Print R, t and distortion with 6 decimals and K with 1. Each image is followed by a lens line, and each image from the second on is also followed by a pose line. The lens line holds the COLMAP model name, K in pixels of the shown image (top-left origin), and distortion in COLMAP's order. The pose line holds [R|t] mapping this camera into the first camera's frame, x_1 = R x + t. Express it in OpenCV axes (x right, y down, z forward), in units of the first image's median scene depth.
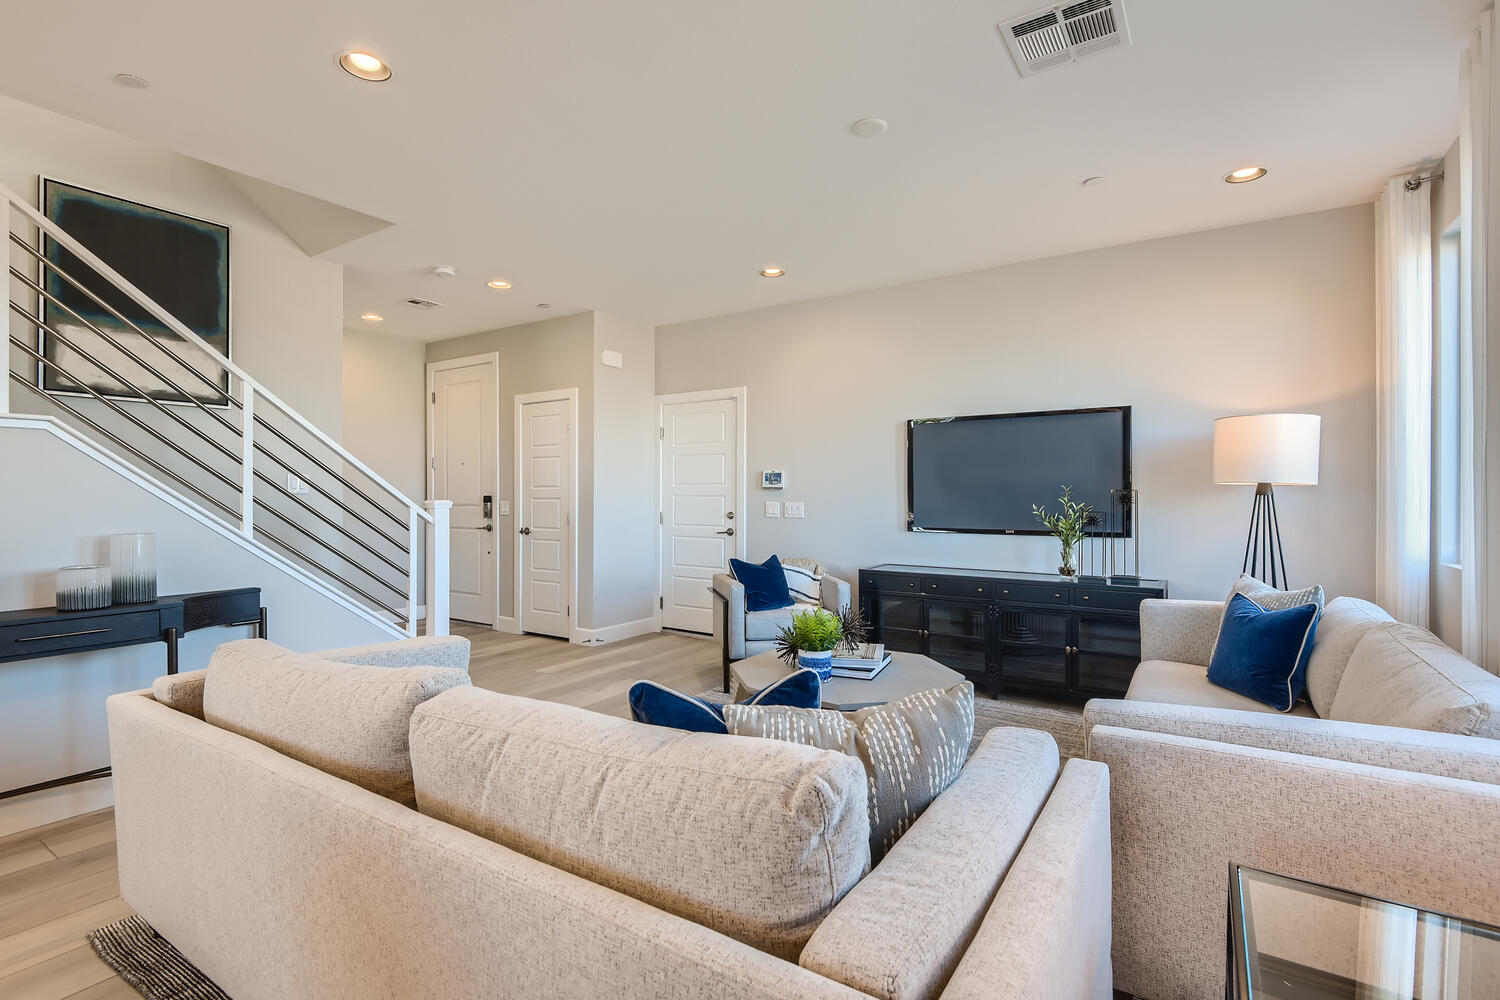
lens RADIAL K [[692.0, 0, 744.4], [0, 692.0, 497.2], [0, 0, 1]] dist [0.003877, -0.008708]
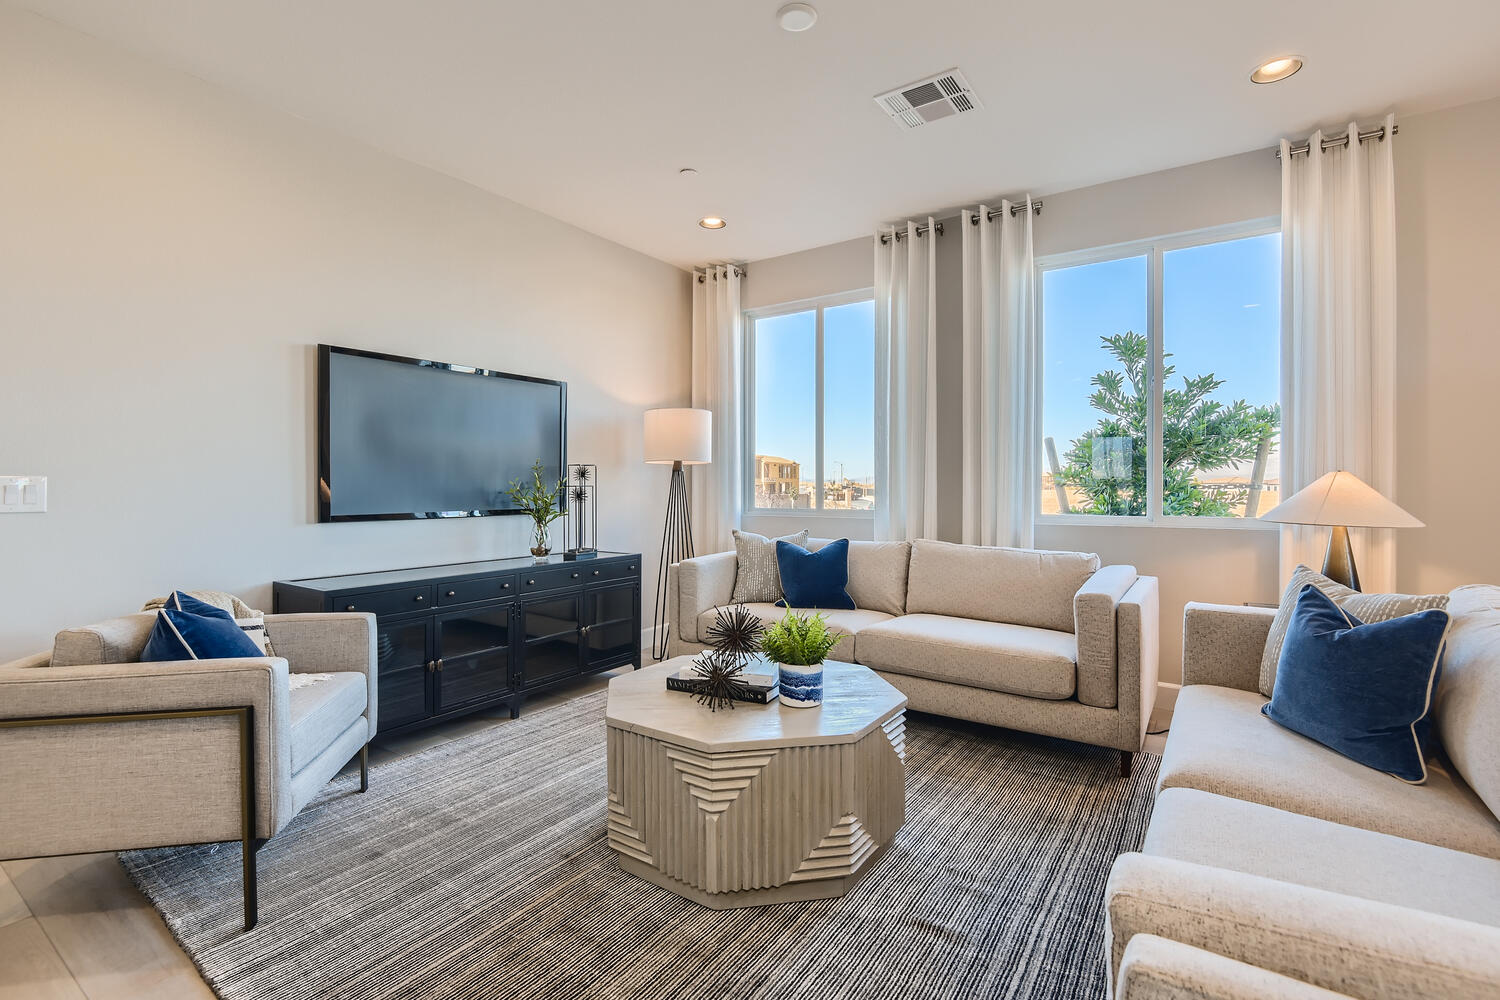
lens RADIAL K [[692.0, 0, 752.5], [0, 692.0, 485.8], [0, 0, 1]] dist [0.003877, -0.008708]
pose [[0.005572, -0.001525, 0.999983, -0.424926], [0.005256, 0.999985, 0.001495, 0.018418], [-0.999971, 0.005247, 0.005579, 0.674294]]
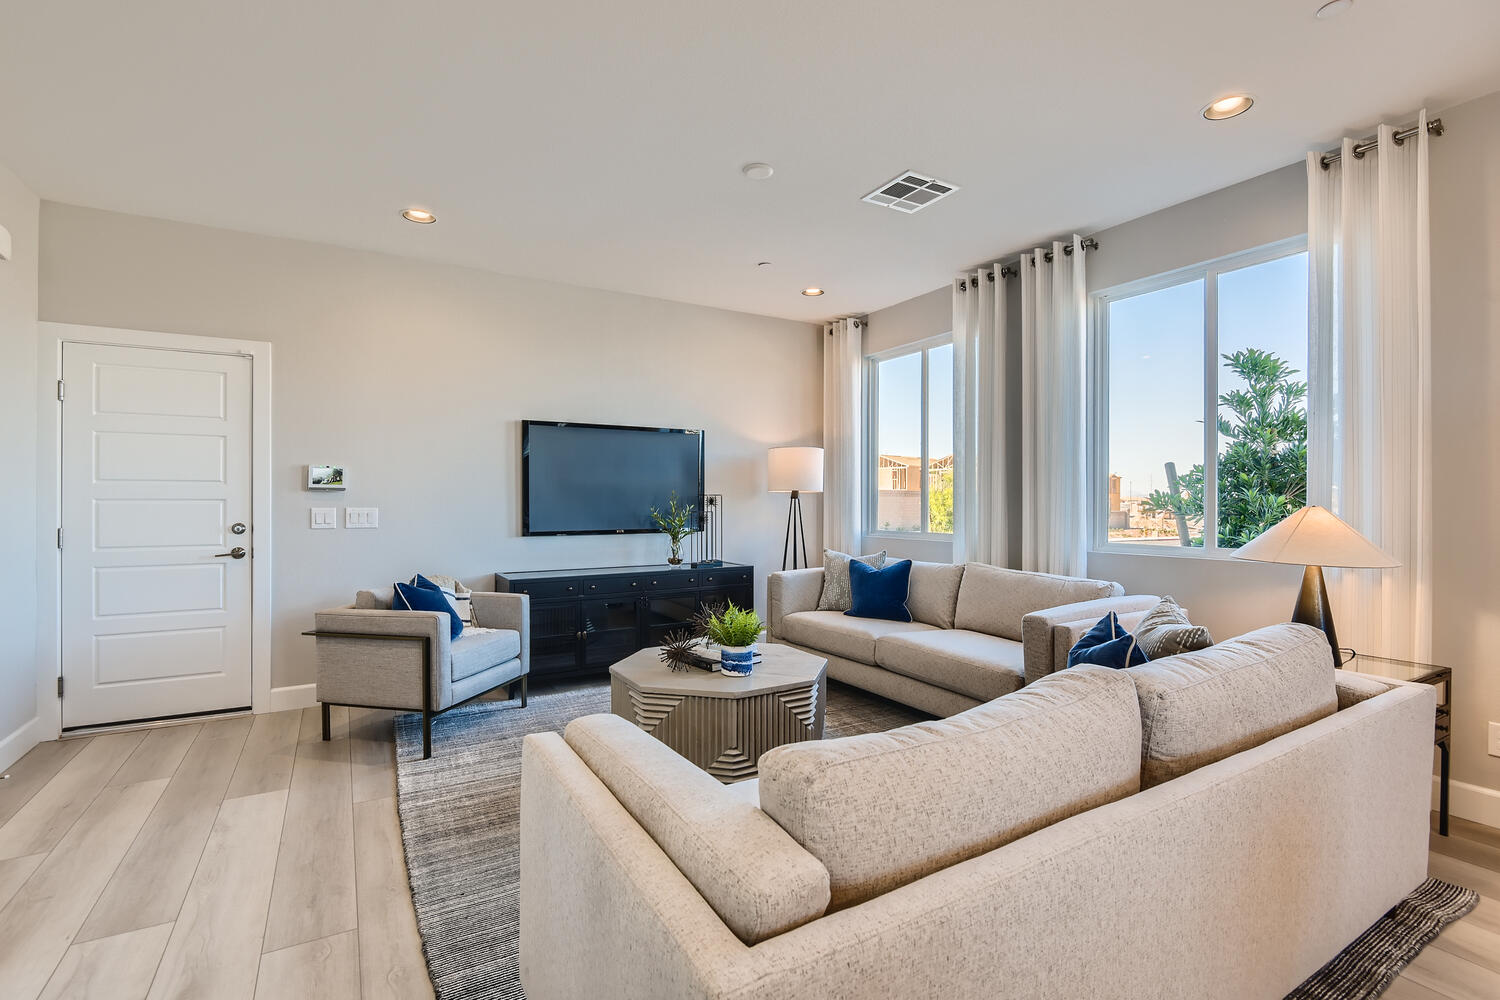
lens RADIAL K [[692.0, 0, 750.3], [0, 692.0, 500.1], [0, 0, 1]] dist [0.003877, -0.008708]
pose [[0.425860, -0.000023, 0.904789, -0.546357], [0.004721, 0.999986, -0.002197, 0.002922], [-0.904777, 0.005208, 0.425854, 0.342080]]
